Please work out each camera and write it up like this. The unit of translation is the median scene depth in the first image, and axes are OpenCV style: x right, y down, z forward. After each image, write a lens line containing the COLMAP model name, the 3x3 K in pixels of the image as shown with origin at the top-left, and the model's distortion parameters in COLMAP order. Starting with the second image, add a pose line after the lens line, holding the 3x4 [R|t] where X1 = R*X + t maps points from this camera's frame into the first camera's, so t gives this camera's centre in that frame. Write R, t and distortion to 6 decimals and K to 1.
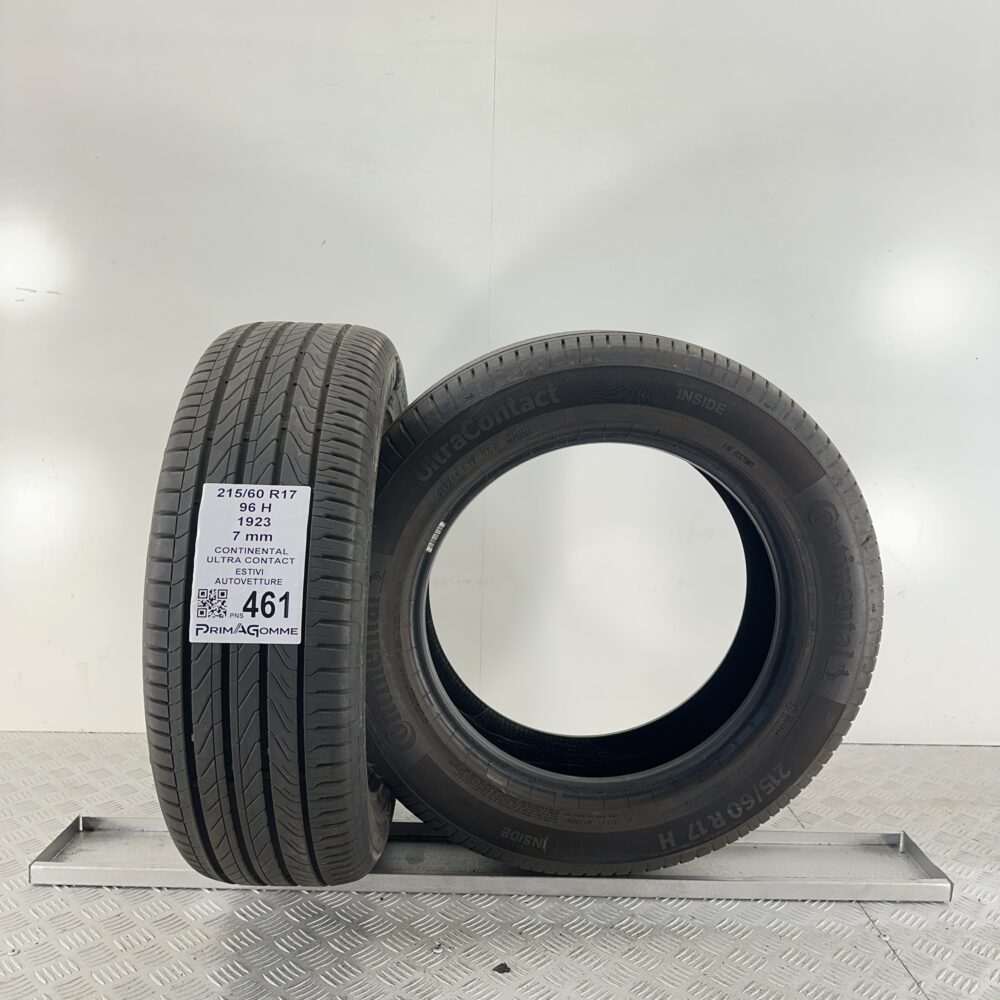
lens RADIAL K [[923.1, 0, 500.0], [0, 923.1, 500.0], [0, 0, 1]] dist [0.142344, -0.192761]
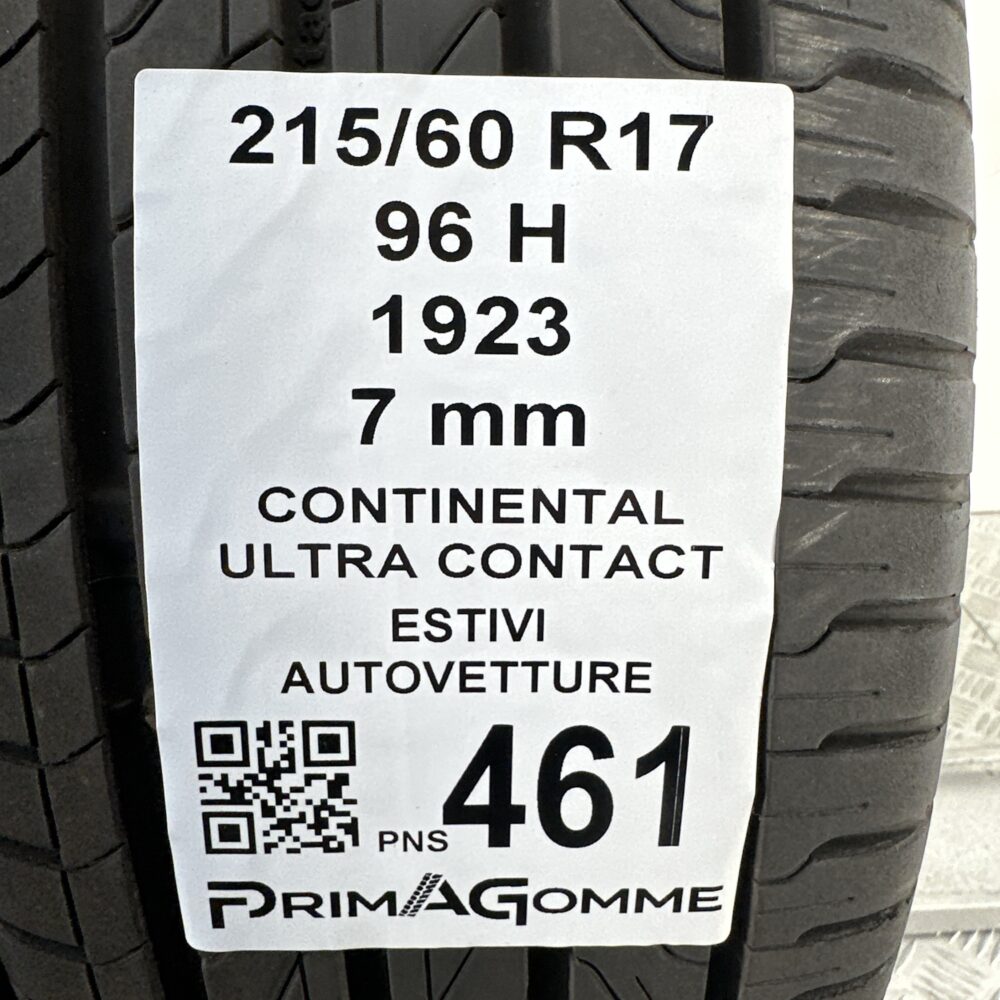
lens RADIAL K [[990.1, 0, 500.0], [0, 990.1, 500.0], [0, 0, 1]] dist [-0.012311, -0.002369]
pose [[0.999953, -0.005225, -0.008138, -0.252096], [0.007973, 0.921676, 0.387878, -0.015255], [0.005474, -0.387924, 0.921675, 0.810507]]
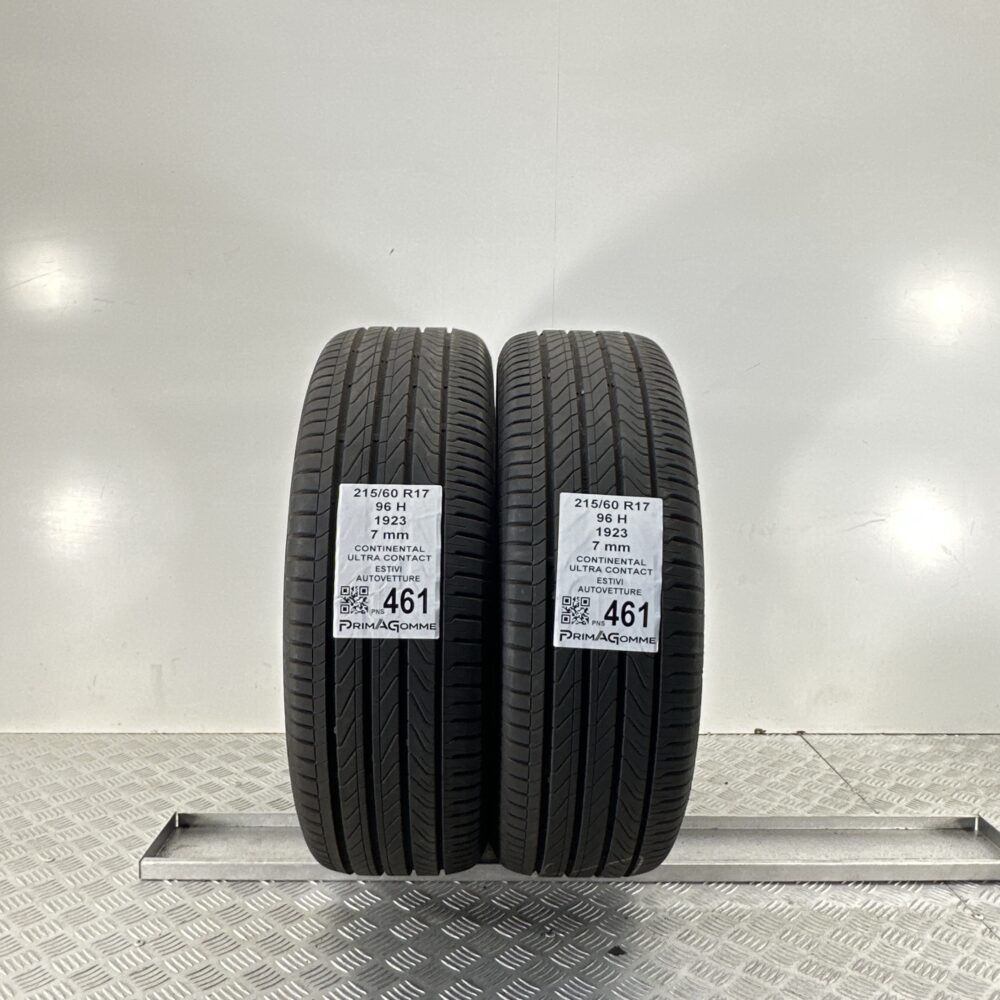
lens RADIAL K [[933.7, 0, 500.0], [0, 933.7, 500.0], [0, 0, 1]] dist [0.012623, 0.010598]
pose [[0.999878, -0.013870, 0.007141, -0.146782], [0.013905, 0.999891, -0.004973, 0.007376], [-0.007071, 0.005072, 0.999962, -0.030291]]
